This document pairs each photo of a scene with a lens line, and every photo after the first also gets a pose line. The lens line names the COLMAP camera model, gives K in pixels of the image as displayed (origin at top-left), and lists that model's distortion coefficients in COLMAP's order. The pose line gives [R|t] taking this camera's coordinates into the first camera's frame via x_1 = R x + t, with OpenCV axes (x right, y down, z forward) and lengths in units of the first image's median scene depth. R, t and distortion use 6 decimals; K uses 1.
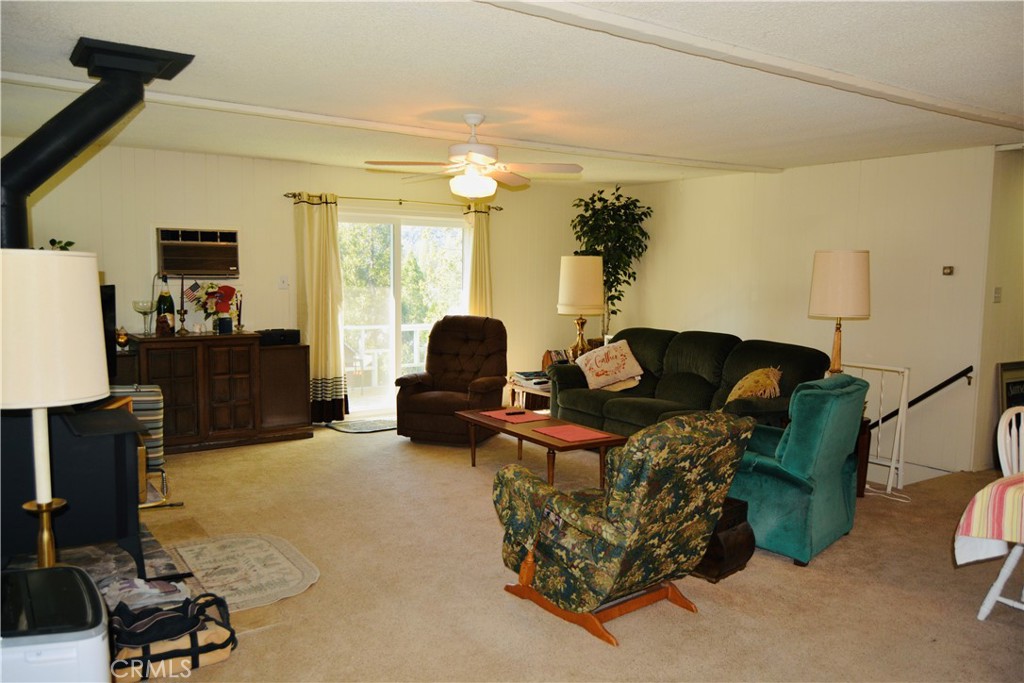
lens RADIAL K [[791.2, 0, 506.3], [0, 791.2, 342.0], [0, 0, 1]] dist [-0.002967, -0.002897]
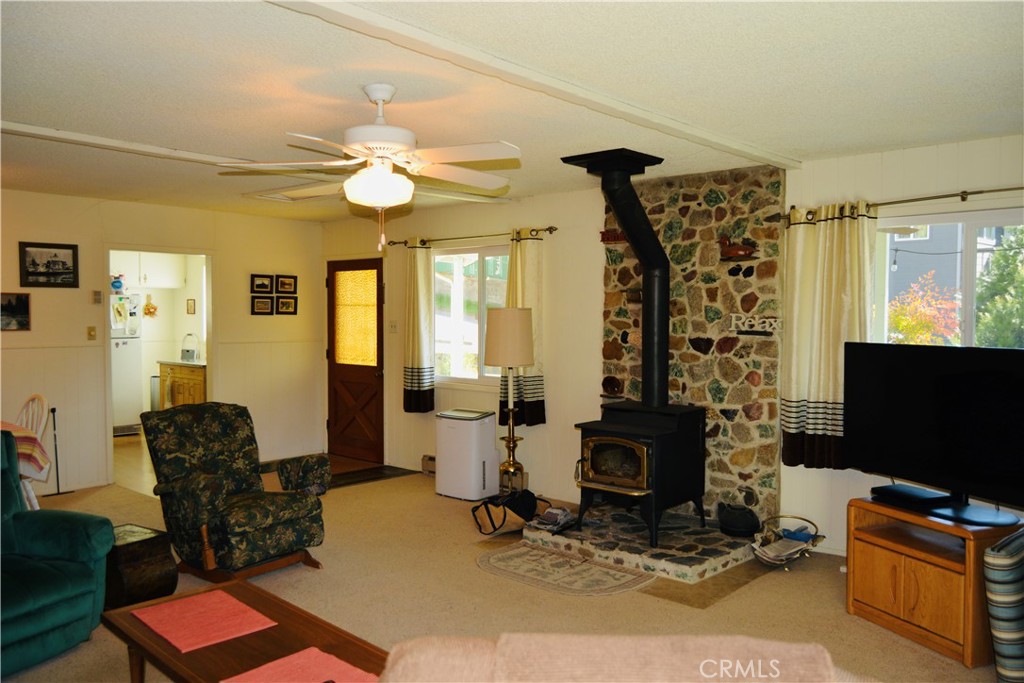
lens RADIAL K [[789.9, 0, 509.6], [0, 789.9, 340.5], [0, 0, 1]] dist [-0.001928, 0.001630]
pose [[-0.969324, -0.005981, -0.245713, 0.014751], [-0.036351, 0.992199, 0.119249, -0.143936], [0.243083, 0.124523, -0.961980, 1.567270]]
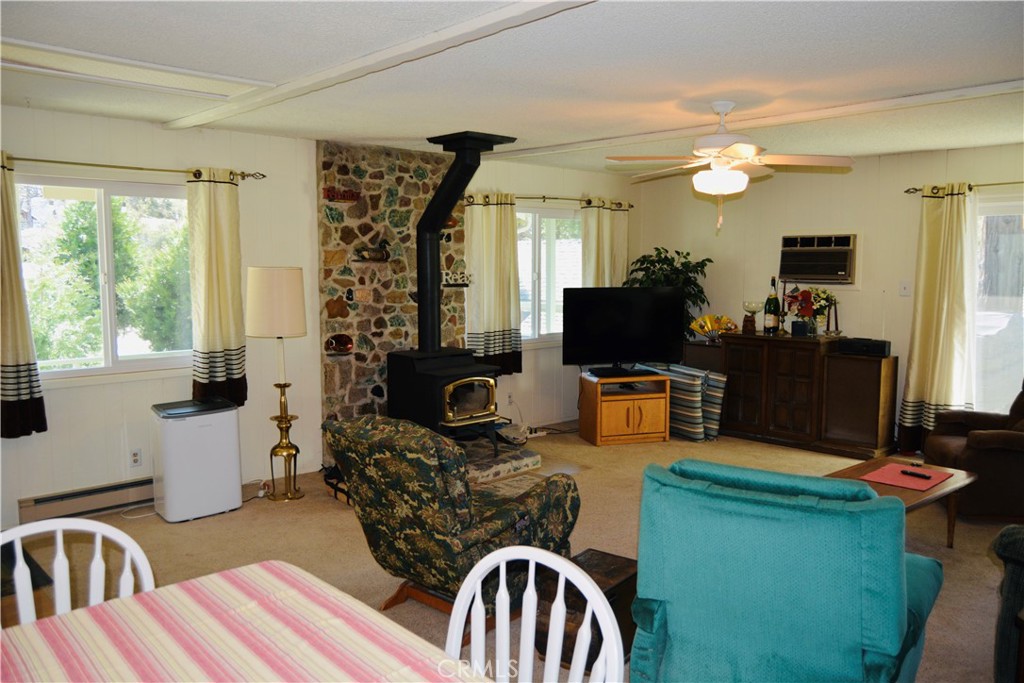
lens RADIAL K [[789.9, 0, 509.6], [0, 789.9, 340.5], [0, 0, 1]] dist [-0.001928, 0.001630]
pose [[0.141073, 0.087966, -0.986083, 0.755766], [-0.088026, 0.993214, 0.076009, -0.063169], [0.986078, 0.076079, 0.147859, 0.597748]]
